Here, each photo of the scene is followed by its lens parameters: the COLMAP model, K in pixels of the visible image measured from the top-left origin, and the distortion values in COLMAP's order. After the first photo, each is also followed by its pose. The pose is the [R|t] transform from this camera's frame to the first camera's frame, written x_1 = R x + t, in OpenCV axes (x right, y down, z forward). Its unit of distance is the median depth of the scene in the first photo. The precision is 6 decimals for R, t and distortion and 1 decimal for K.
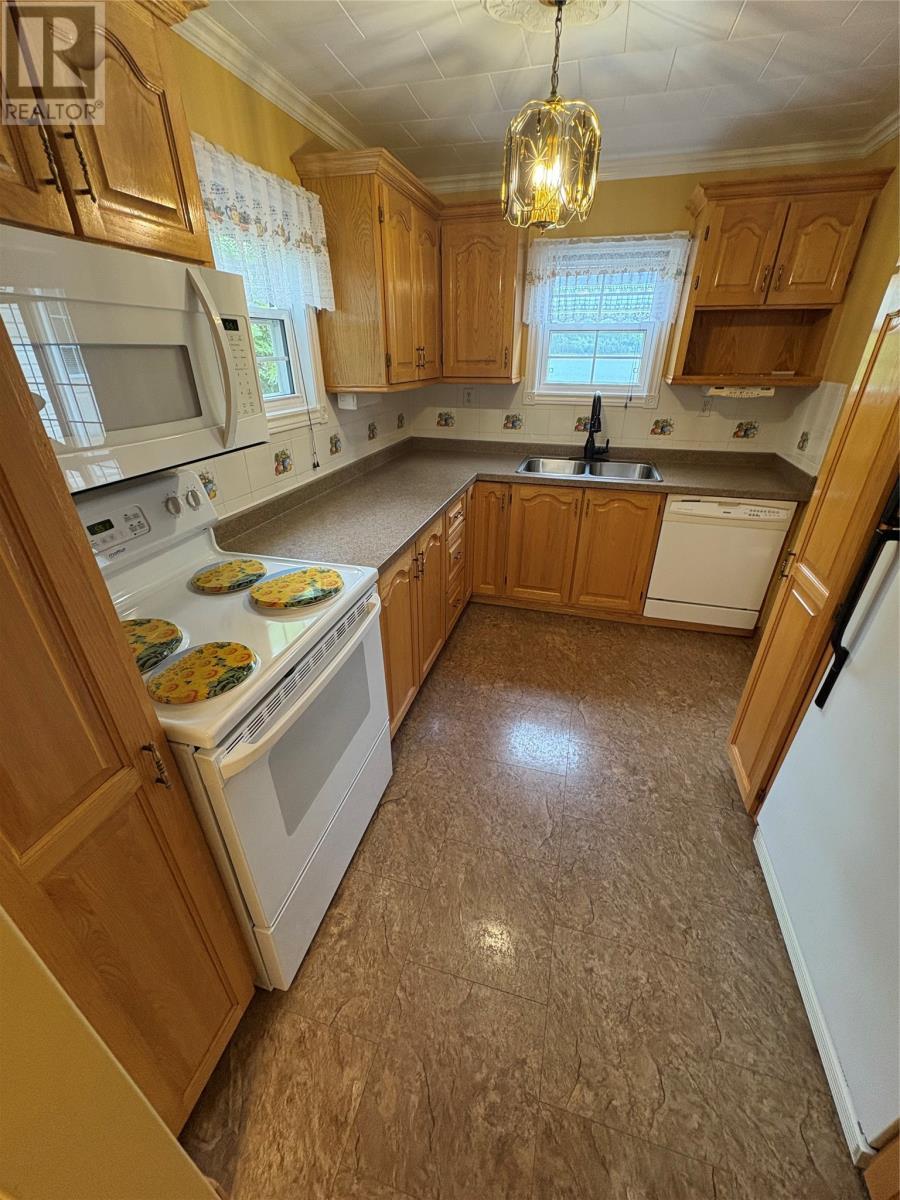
lens RADIAL K [[477.3, 0, 451.2], [0, 477.3, 600.9], [0, 0, 1]] dist [-0.000160, -0.000014]
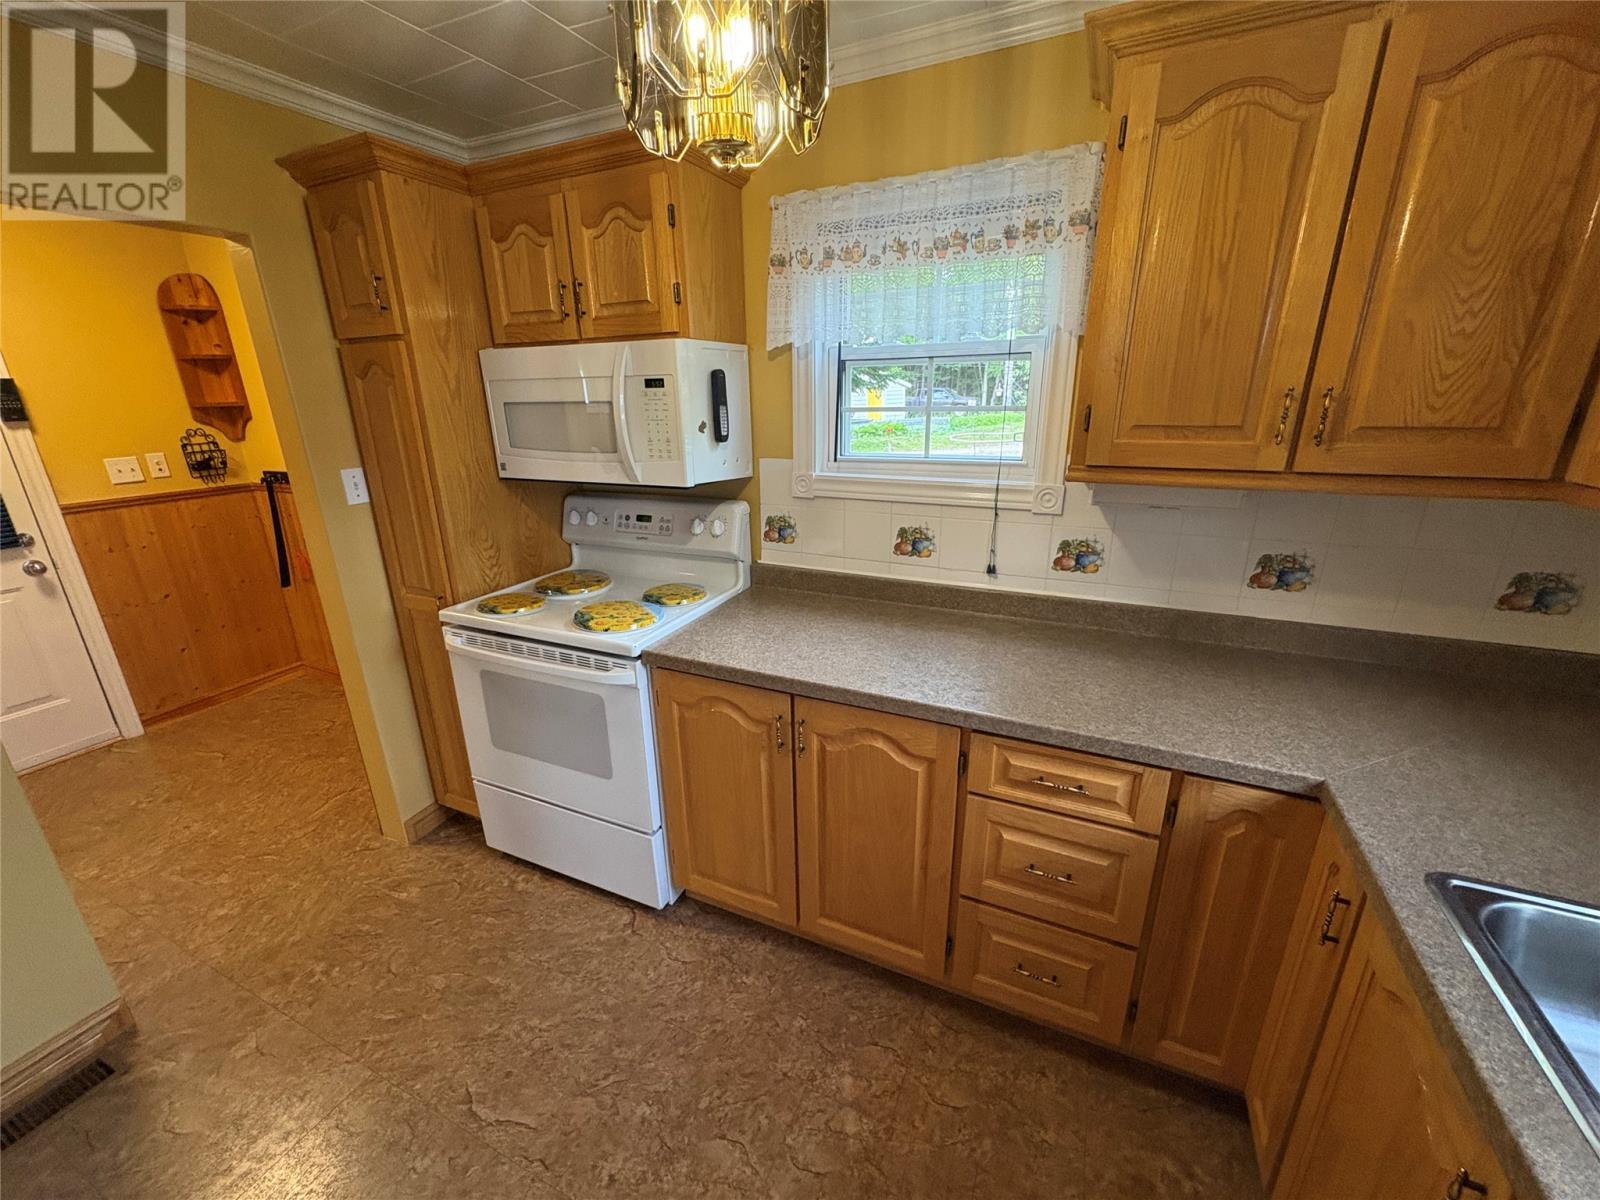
lens RADIAL K [[636.4, 0, 798.7], [0, 636.4, 599.8], [0, 0, 1]] dist [-0.000160, -0.000014]
pose [[-0.158901, 0.315369, -0.935571, 0.727162], [-0.441208, 0.825042, 0.353047, -0.580651], [0.883225, 0.468881, 0.008043, 1.059787]]
